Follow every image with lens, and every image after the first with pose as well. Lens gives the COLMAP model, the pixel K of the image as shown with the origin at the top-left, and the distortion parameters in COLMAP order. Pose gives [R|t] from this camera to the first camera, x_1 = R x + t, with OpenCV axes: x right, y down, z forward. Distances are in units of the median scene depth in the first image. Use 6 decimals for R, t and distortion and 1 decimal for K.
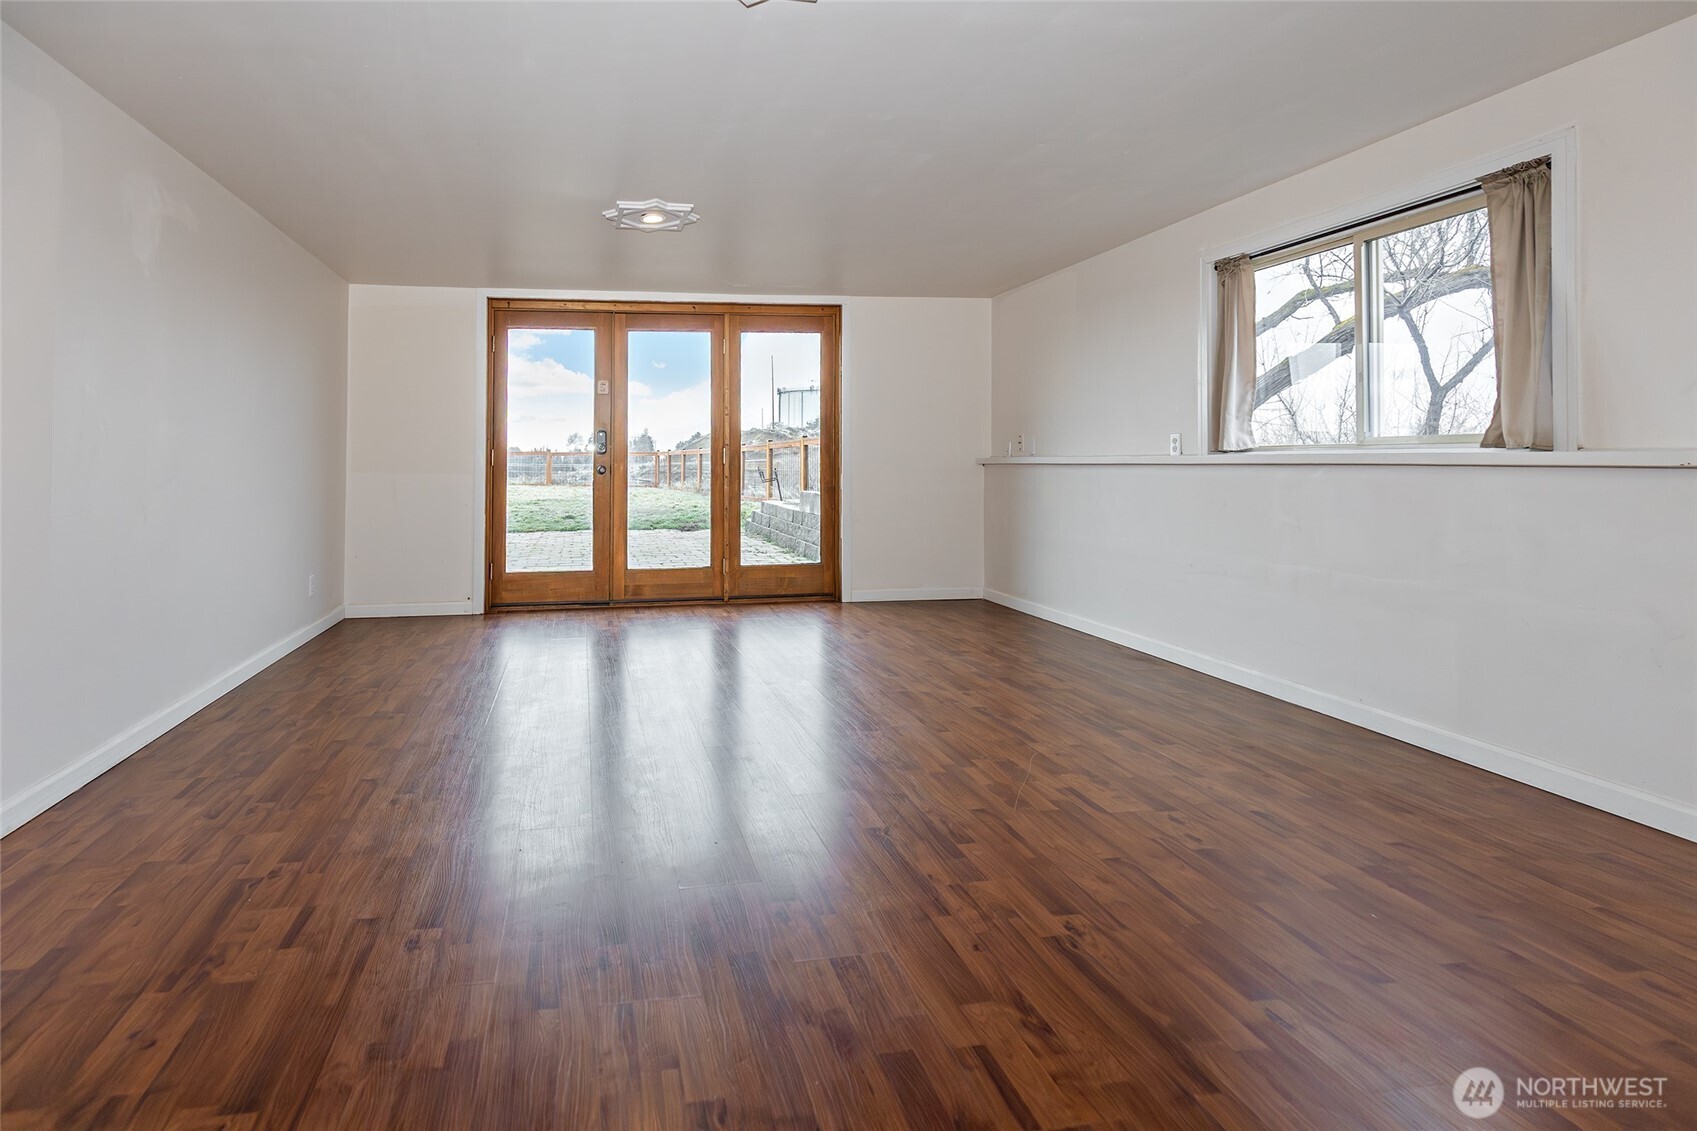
lens RADIAL K [[774.8, 0, 839.6], [0, 774.8, 456.8], [0, 0, 1]] dist [-0.001222, -0.000453]
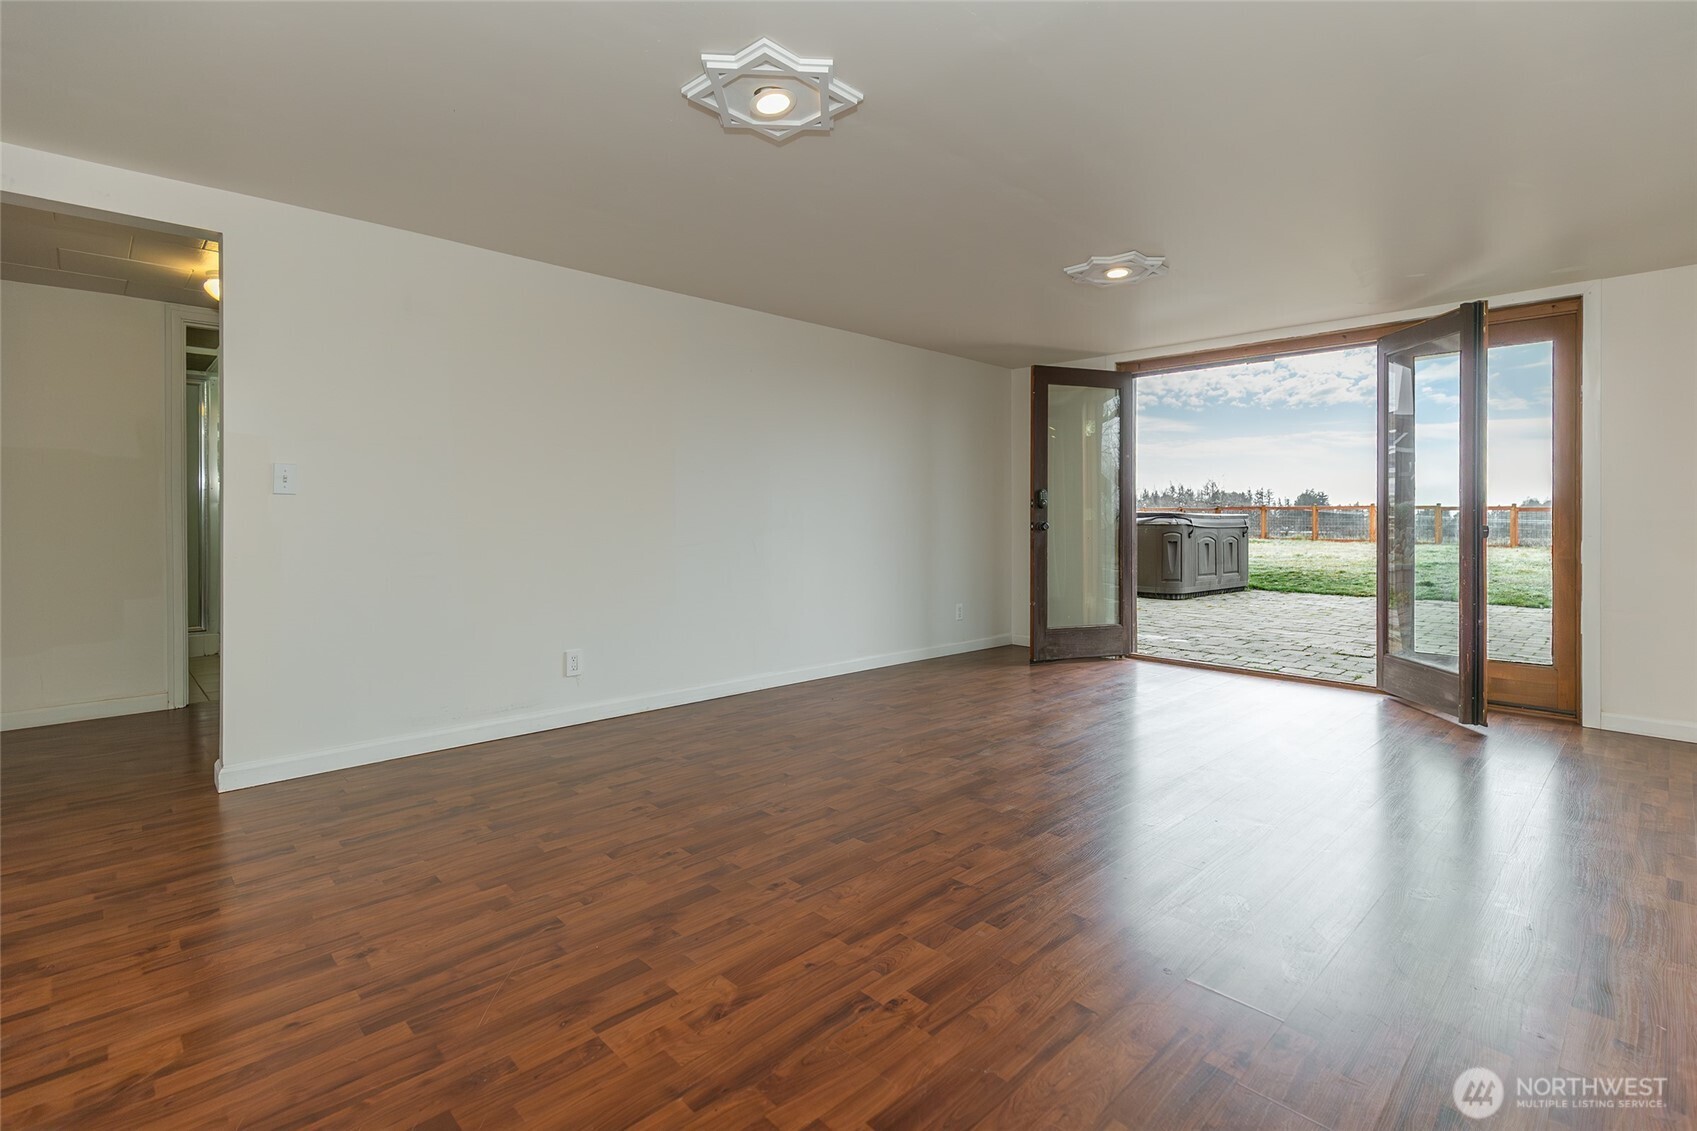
lens RADIAL K [[774.8, 0, 838.9], [0, 774.8, 507.0], [0, 0, 1]] dist [-0.001222, -0.000453]
pose [[0.600594, 0.004752, -0.799540, 0.972353], [-0.008604, 0.999963, -0.000520, -0.007283], [0.799508, 0.007192, 0.600613, 0.343524]]
